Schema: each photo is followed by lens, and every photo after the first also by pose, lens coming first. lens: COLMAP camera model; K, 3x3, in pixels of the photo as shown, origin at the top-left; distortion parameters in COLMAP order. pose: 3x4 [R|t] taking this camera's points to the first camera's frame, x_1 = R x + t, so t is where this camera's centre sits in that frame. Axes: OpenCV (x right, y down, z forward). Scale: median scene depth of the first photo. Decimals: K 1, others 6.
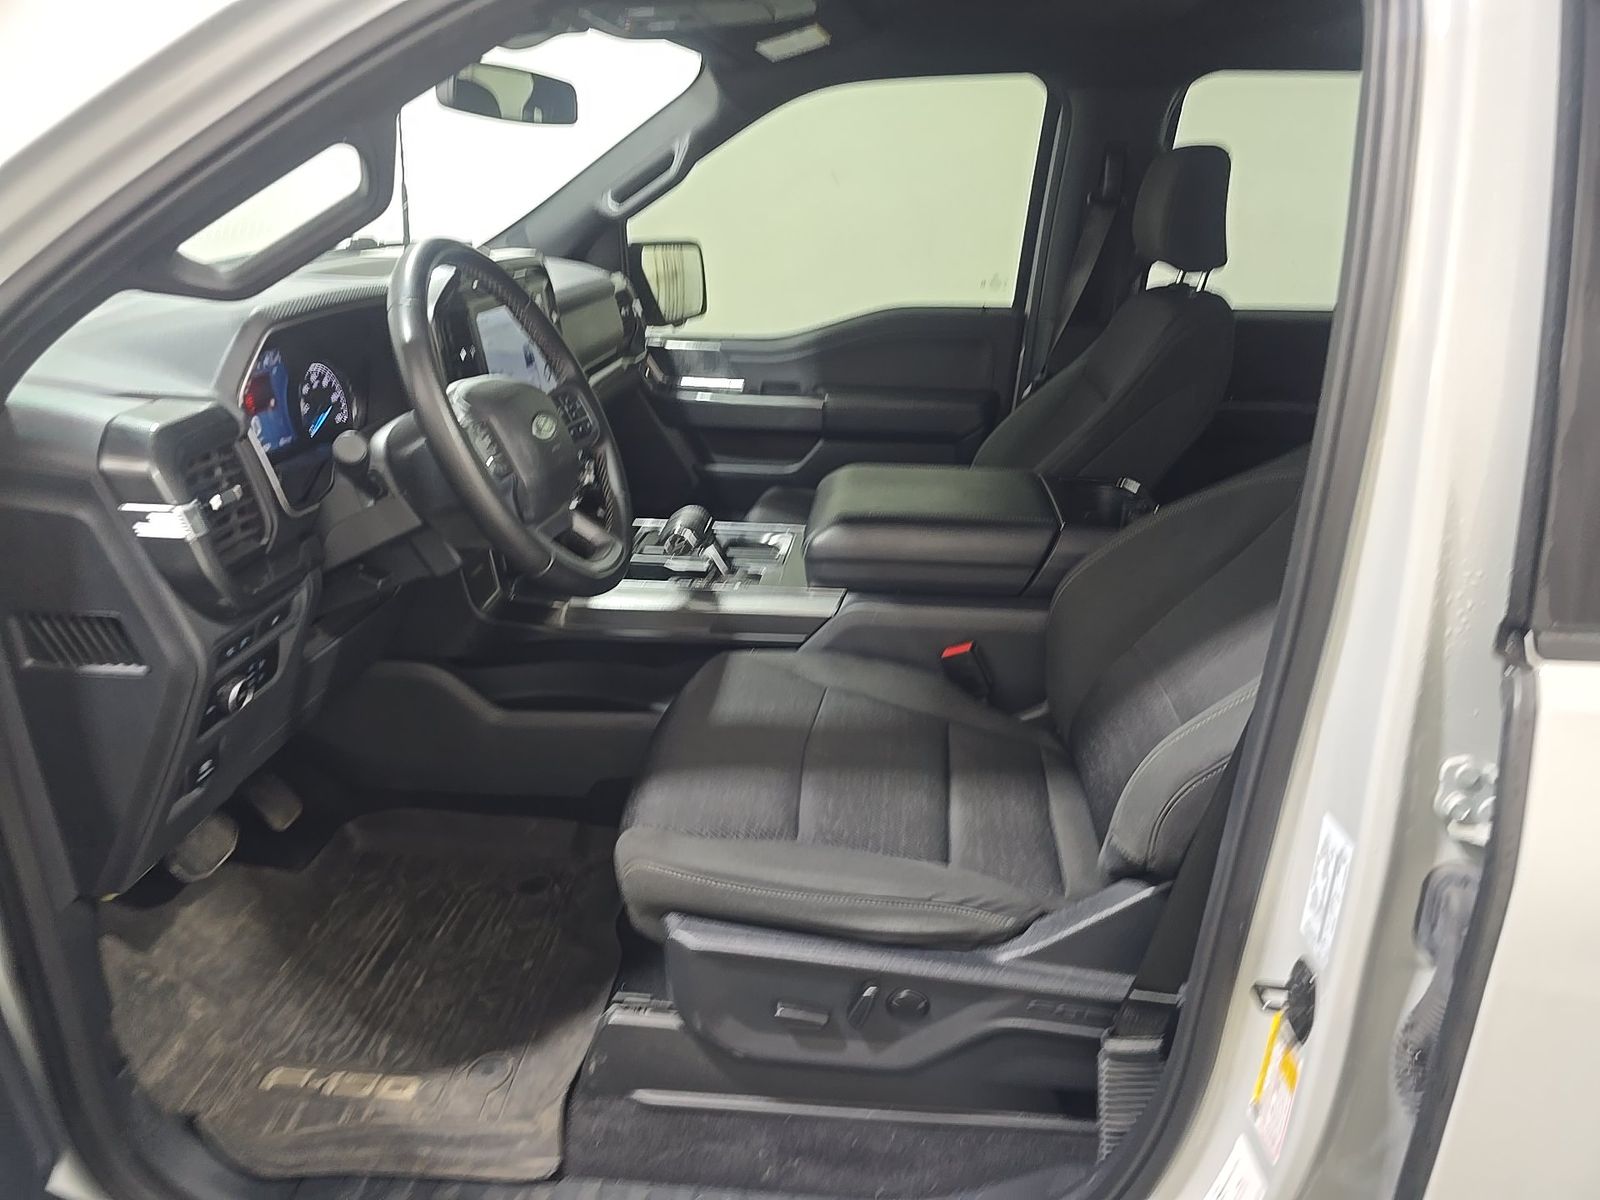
lens RADIAL K [[1081.5, 0, 808.3], [0, 1081.5, 610.0], [0, 0, 1]] dist [0.052849, -0.051886]
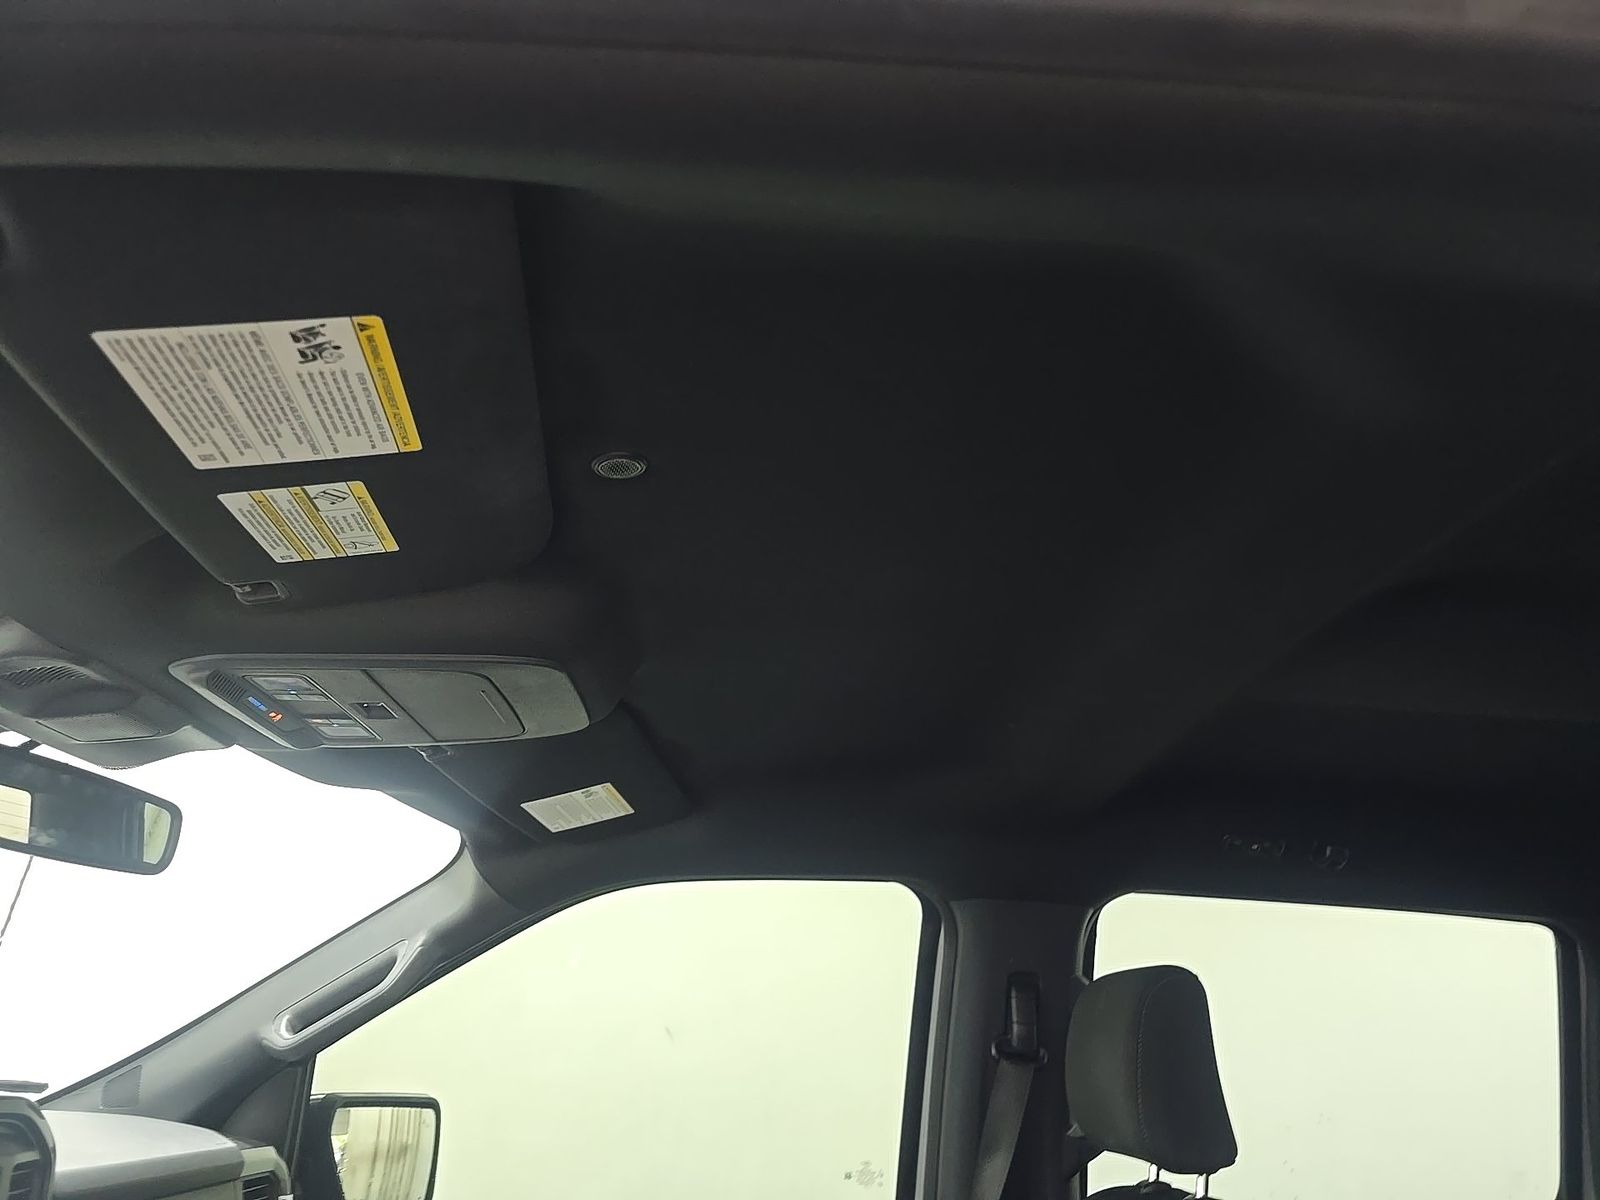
lens RADIAL K [[1081.5, 0, 808.3], [0, 1081.5, 610.0], [0, 0, 1]] dist [0.052849, -0.051886]
pose [[0.992413, 0.075437, 0.097086, 0.048499], [0.013127, 0.720116, -0.693729, -0.095282], [-0.122246, 0.689740, 0.713663, 0.318627]]
